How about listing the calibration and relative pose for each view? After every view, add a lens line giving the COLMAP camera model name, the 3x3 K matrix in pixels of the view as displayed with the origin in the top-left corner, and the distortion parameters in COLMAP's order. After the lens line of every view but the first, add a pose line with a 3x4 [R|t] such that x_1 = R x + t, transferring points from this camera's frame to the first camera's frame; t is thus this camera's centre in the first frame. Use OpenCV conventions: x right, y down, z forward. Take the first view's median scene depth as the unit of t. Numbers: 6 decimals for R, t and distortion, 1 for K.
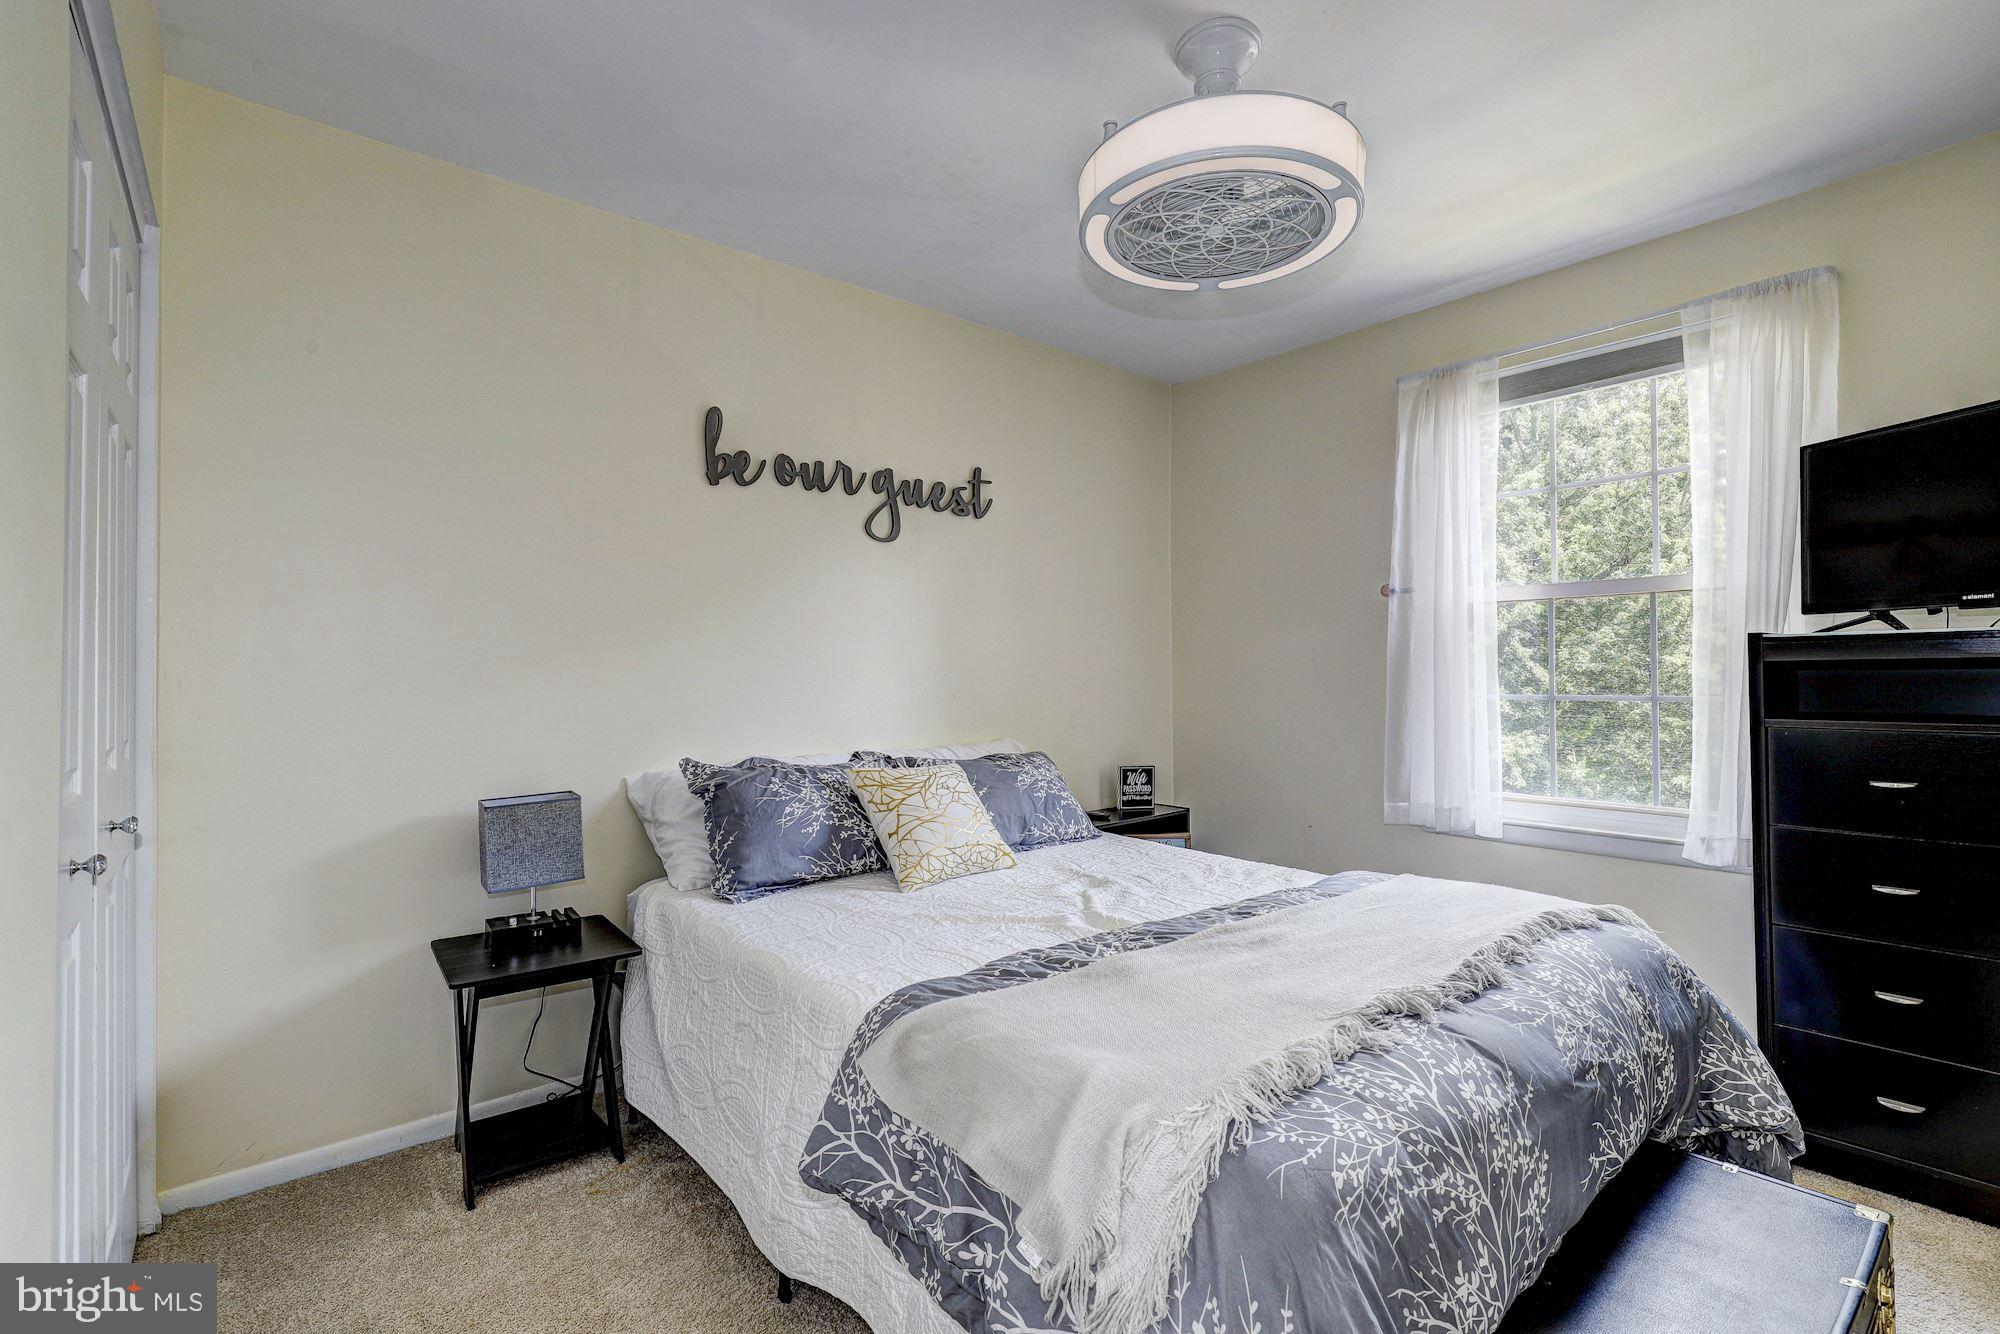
lens RADIAL K [[900.1, 0, 1001.3], [0, 900.1, 669.2], [0, 0, 1]] dist [0.000146, 0.000683]
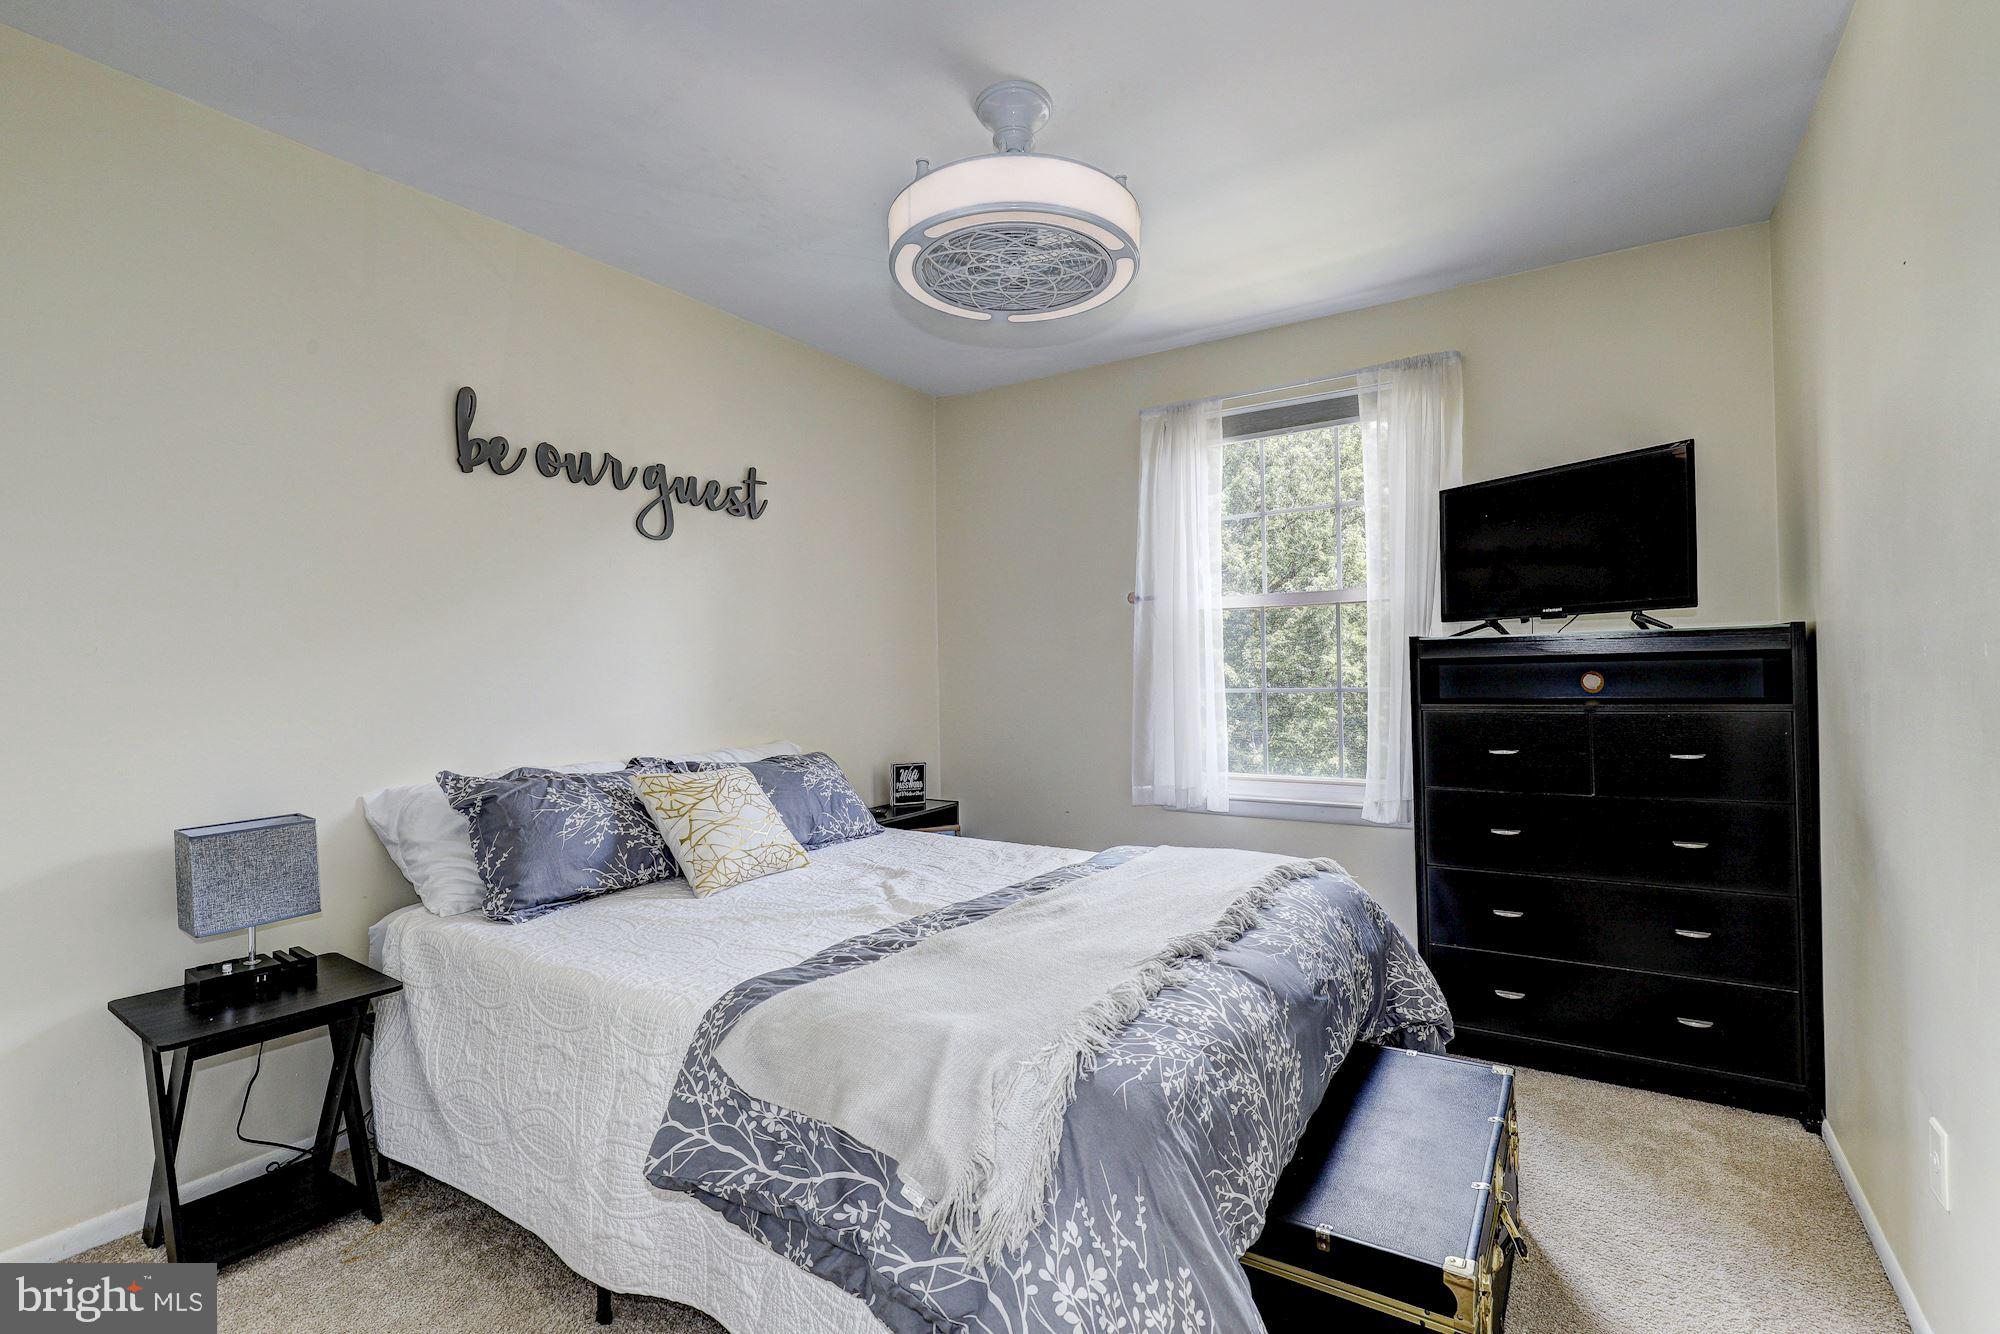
lens RADIAL K [[900.1, 0, 1001.1], [0, 900.1, 670.4], [0, 0, 1]] dist [0.000146, 0.000683]
pose [[0.956998, -0.008649, 0.289967, -0.089923], [0.008841, 0.999961, 0.000648, 0.001400], [-0.289961, 0.001944, 0.957037, -0.045674]]
